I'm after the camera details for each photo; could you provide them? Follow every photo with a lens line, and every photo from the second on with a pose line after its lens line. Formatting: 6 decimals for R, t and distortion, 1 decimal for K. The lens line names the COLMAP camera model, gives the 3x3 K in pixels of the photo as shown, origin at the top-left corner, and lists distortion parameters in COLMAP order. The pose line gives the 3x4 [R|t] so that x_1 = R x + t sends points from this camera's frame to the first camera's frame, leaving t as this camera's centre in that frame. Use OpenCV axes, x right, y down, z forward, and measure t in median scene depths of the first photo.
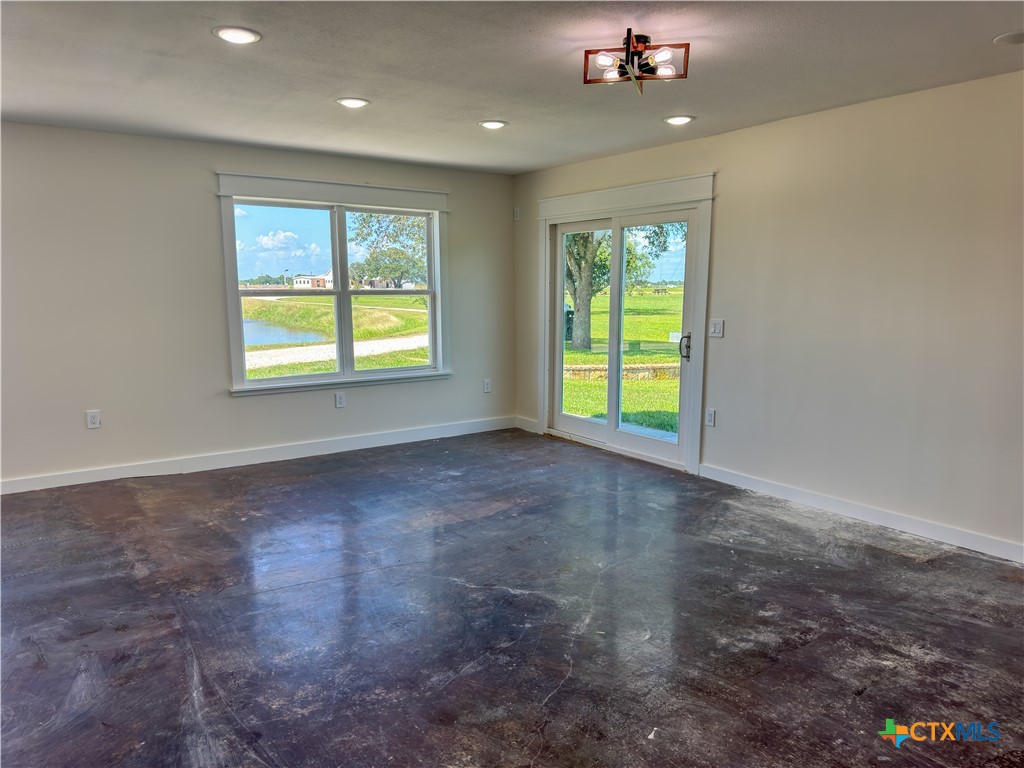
lens RADIAL K [[712.8, 0, 503.1], [0, 712.8, 387.8], [0, 0, 1]] dist [0.083996, -0.125162]
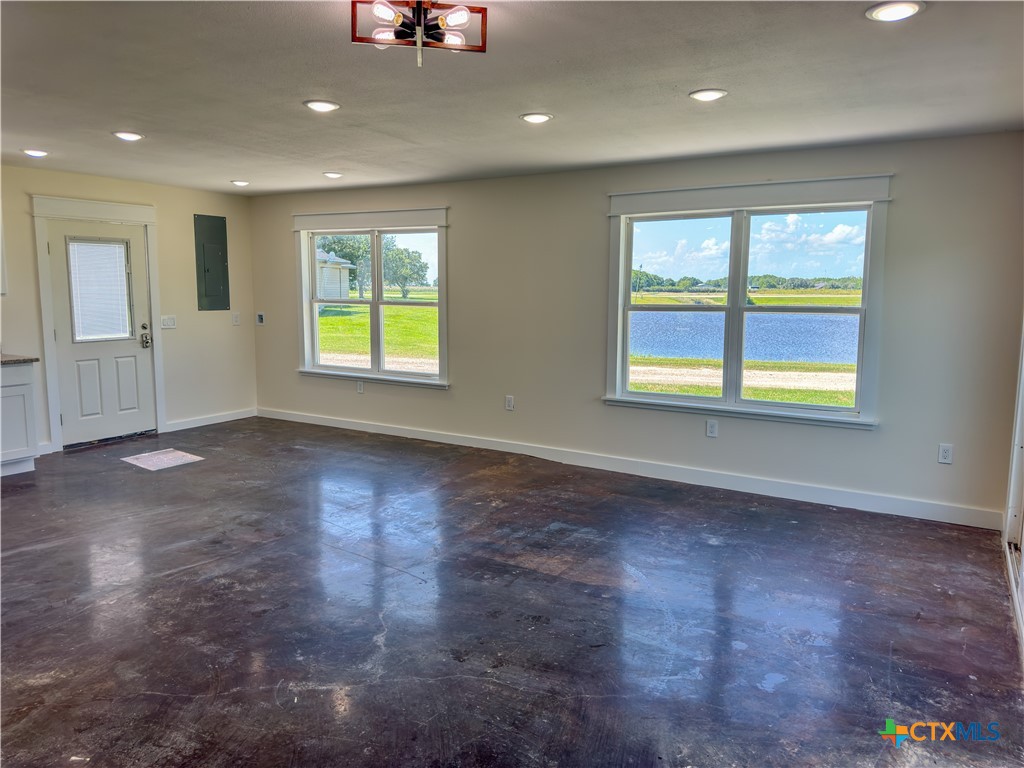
lens RADIAL K [[717.2, 0, 508.3], [0, 717.2, 371.4], [0, 0, 1]] dist [0.099687, -0.134677]
pose [[0.403733, 0.108262, -0.908449, 0.764894], [-0.138292, 0.988786, 0.056376, -0.110052], [0.904364, 0.102870, 0.414177, 0.622910]]
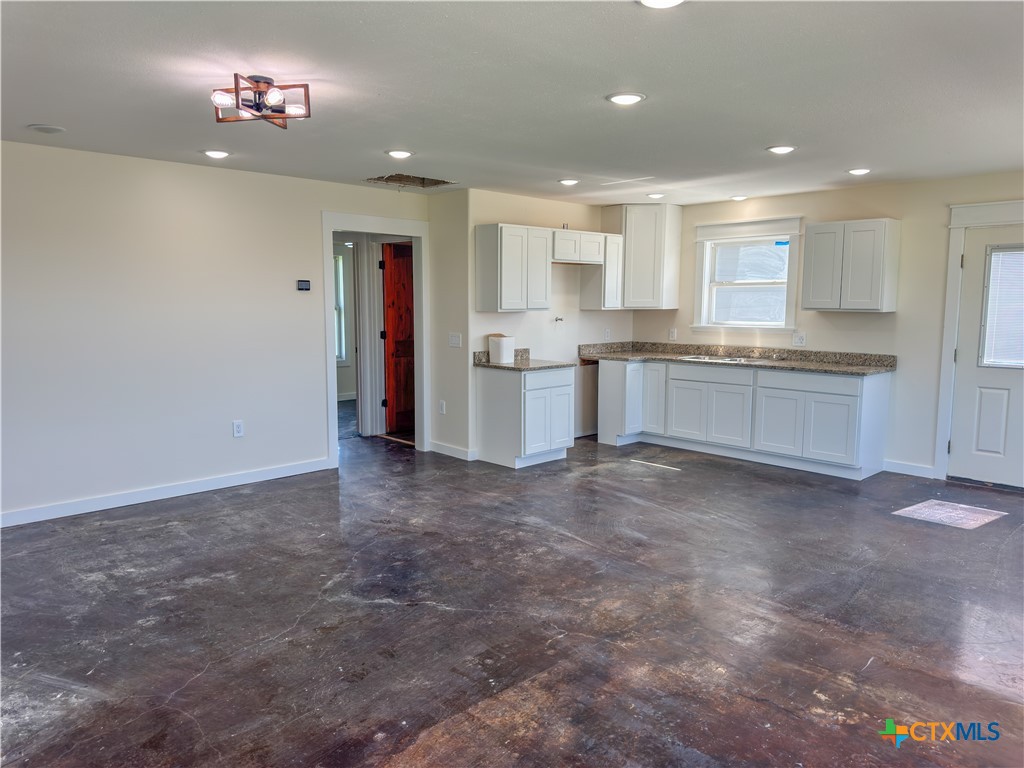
lens RADIAL K [[722.5, 0, 510.7], [0, 722.5, 385.3], [0, 0, 1]] dist [0.150172, -0.255088]
pose [[-0.987835, 0.014429, -0.154834, 0.000429], [-0.026599, 0.965333, 0.259664, -0.267798], [0.153213, 0.260624, -0.953206, 1.697012]]
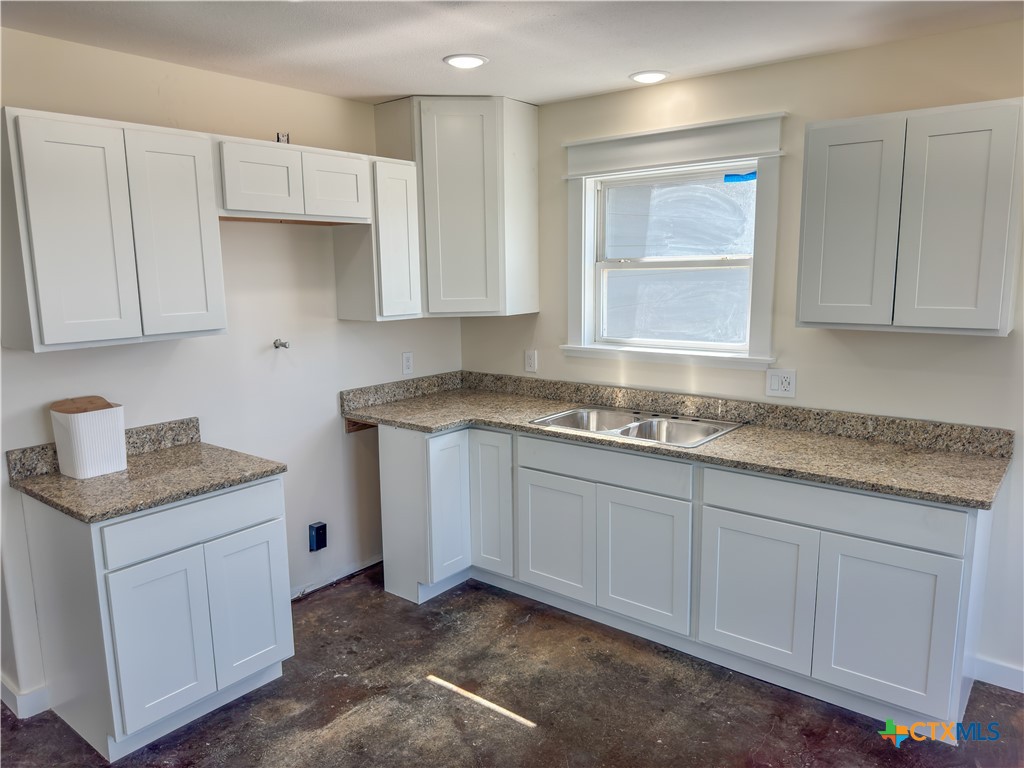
lens RADIAL K [[712.8, 0, 503.1], [0, 712.8, 387.8], [0, 0, 1]] dist [0.083996, -0.125162]
pose [[-0.961417, 0.058903, -0.268716, -0.437300], [-0.026439, 0.952501, 0.303385, -0.167120], [0.273823, 0.298784, -0.914193, 0.754788]]
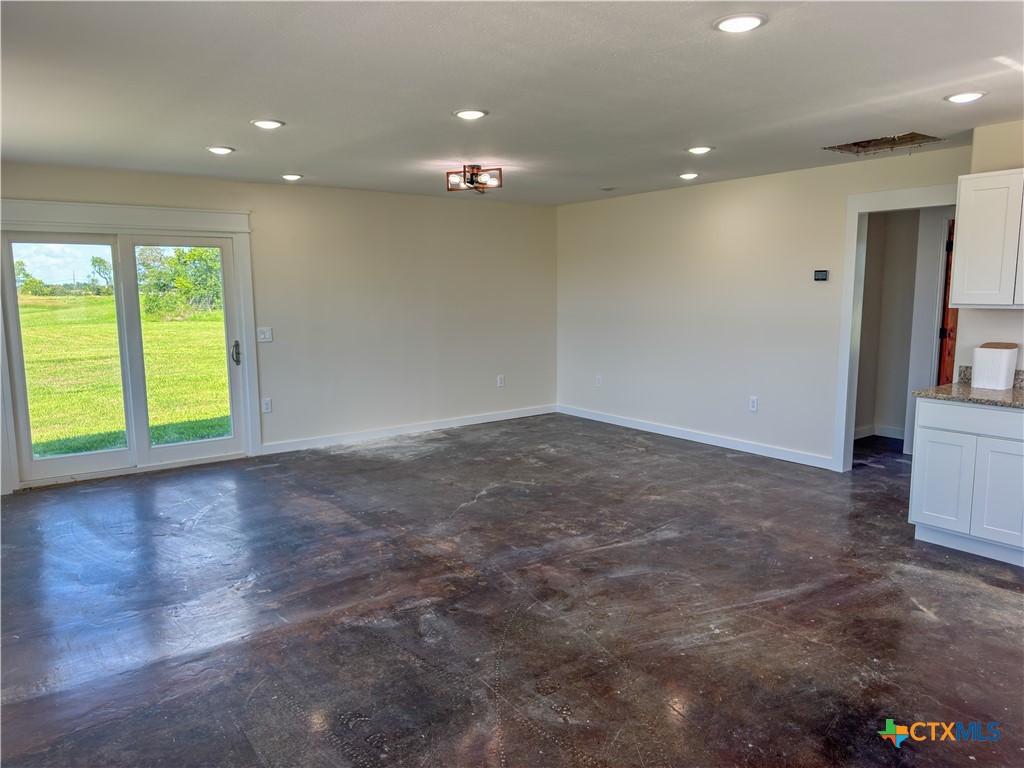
lens RADIAL K [[722.5, 0, 510.7], [0, 722.5, 385.3], [0, 0, 1]] dist [0.150172, -0.255088]
pose [[-0.018443, -0.136237, 0.990505, -1.338107], [0.152364, 0.978719, 0.137453, -0.143206], [-0.988152, 0.153453, 0.002707, 0.767563]]
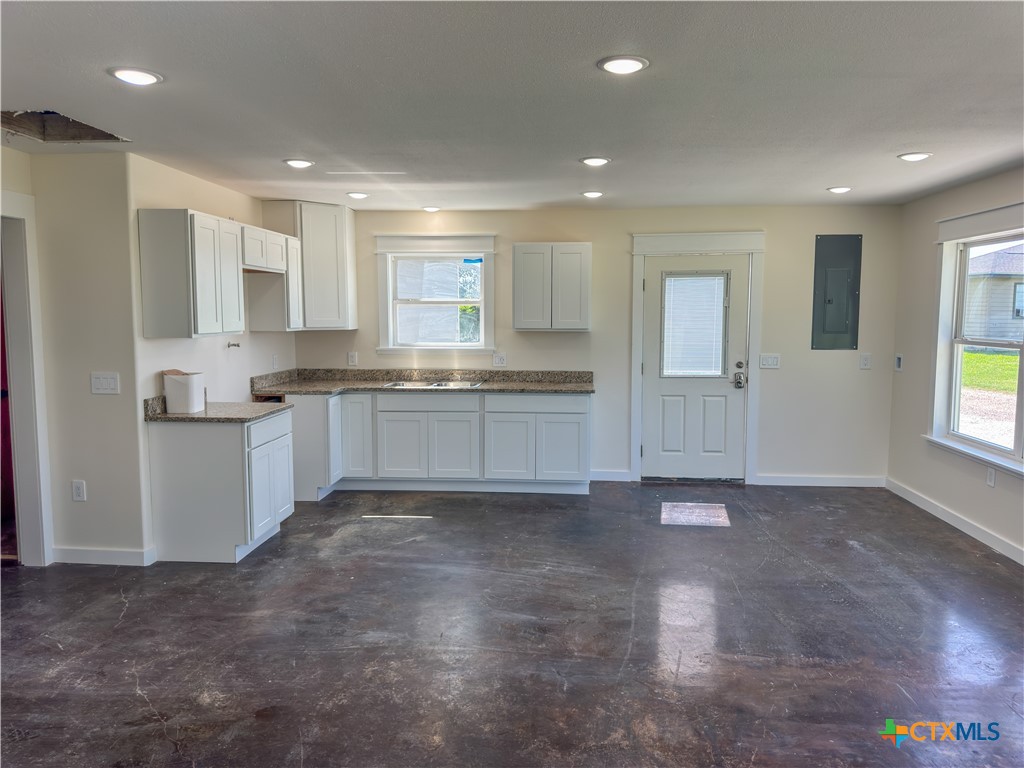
lens RADIAL K [[721.8, 0, 520.6], [0, 721.8, 378.8], [0, 0, 1]] dist [0.083793, -0.128356]
pose [[-0.626967, 0.067921, -0.776079, 0.328278], [-0.115711, 0.977023, 0.178987, -0.200154], [0.770405, 0.202020, -0.604702, 1.167647]]
